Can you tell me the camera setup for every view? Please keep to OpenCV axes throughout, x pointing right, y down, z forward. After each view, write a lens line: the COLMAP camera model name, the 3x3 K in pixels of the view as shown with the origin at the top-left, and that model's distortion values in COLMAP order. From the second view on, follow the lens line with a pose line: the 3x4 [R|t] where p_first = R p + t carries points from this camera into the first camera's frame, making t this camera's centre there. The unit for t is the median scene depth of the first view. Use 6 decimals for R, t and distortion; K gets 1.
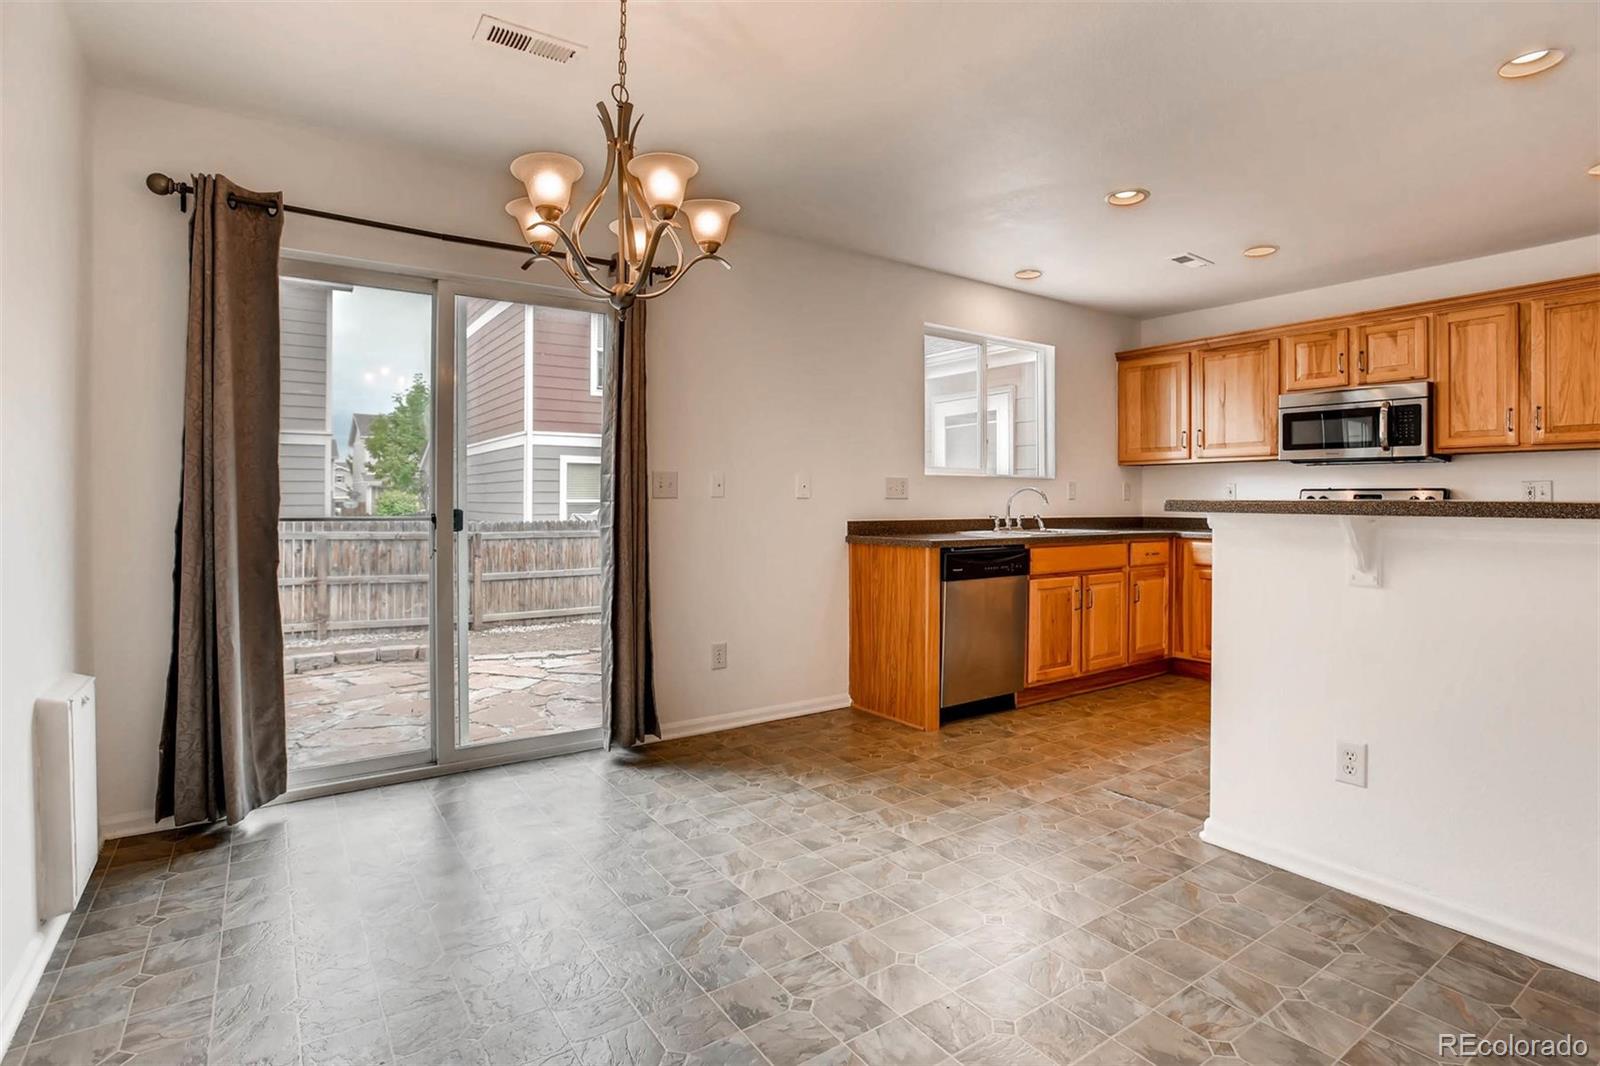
lens RADIAL K [[786.2, 0, 801.8], [0, 786.2, 516.3], [0, 0, 1]] dist [-0.056973, 0.024355]
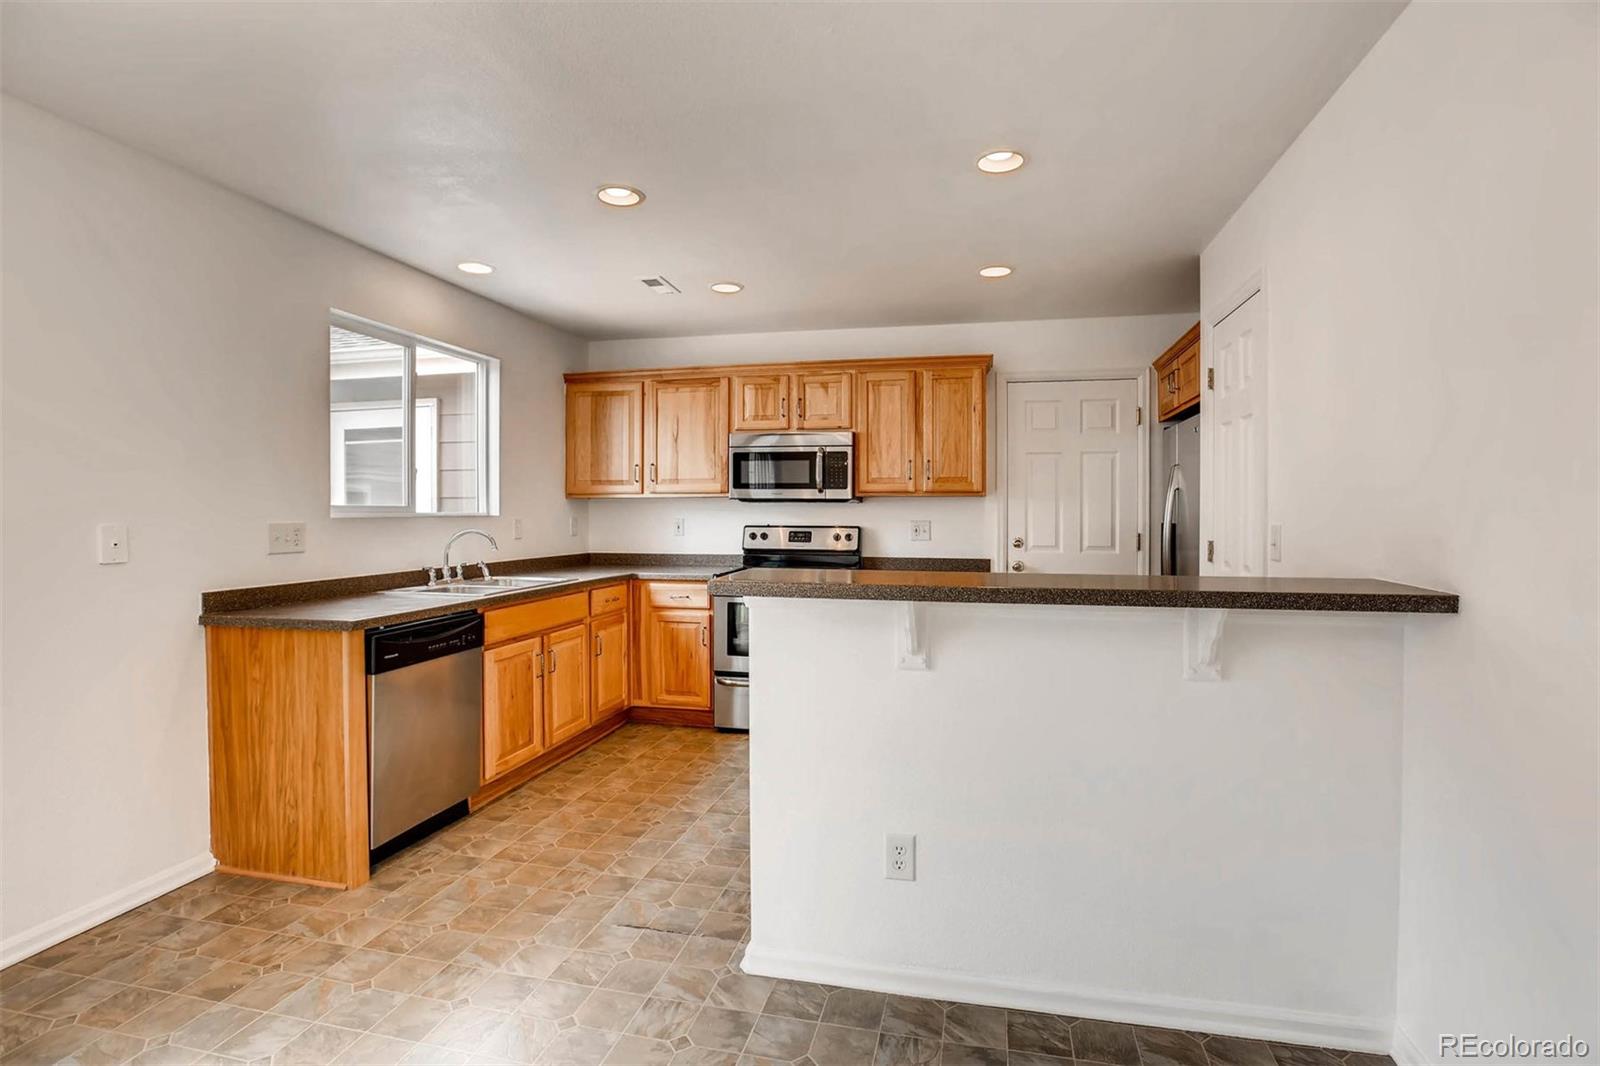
lens RADIAL K [[786.2, 0, 801.8], [0, 786.2, 516.3], [0, 0, 1]] dist [-0.056973, 0.024355]
pose [[0.740900, -0.009594, 0.671547, 0.000580], [0.018308, 0.999815, -0.005915, -0.045753], [-0.671366, 0.016677, 0.740938, 0.196900]]
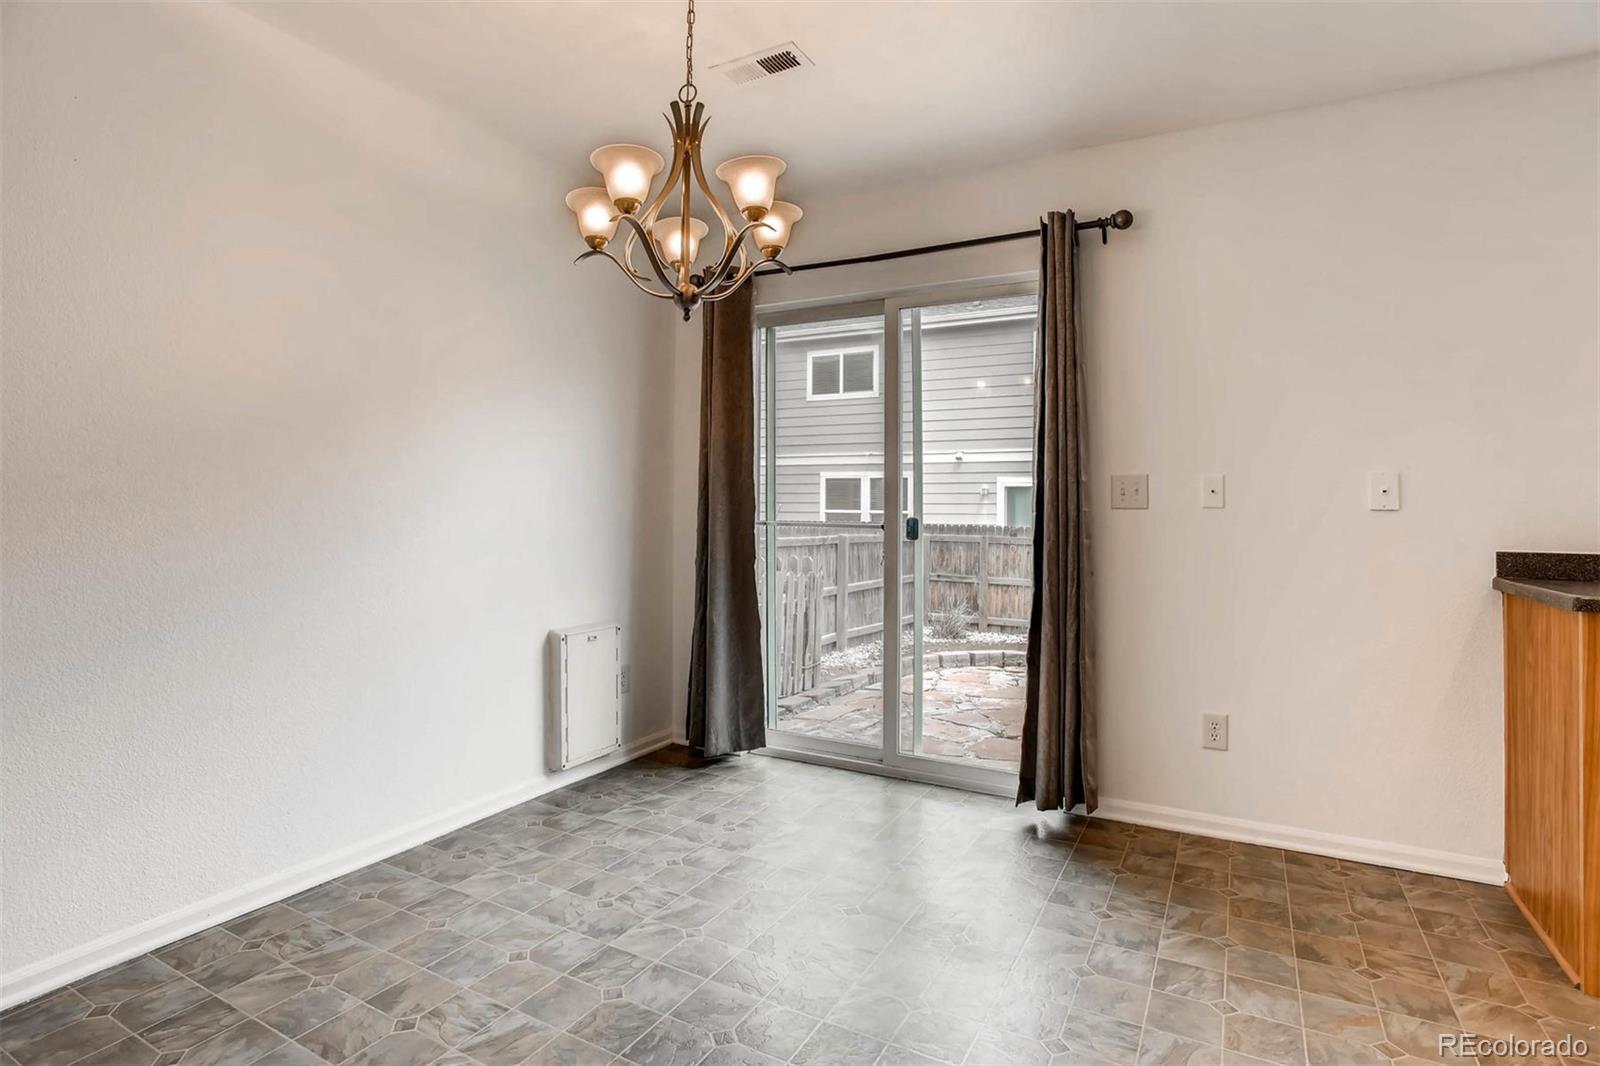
lens RADIAL K [[786.2, 0, 801.8], [0, 786.2, 516.3], [0, 0, 1]] dist [-0.056973, 0.024355]
pose [[0.453273, 0.005001, -0.891358, 0.330811], [-0.023711, 0.999698, -0.006449, -0.003079], [0.891057, 0.024058, 0.453254, 0.328340]]
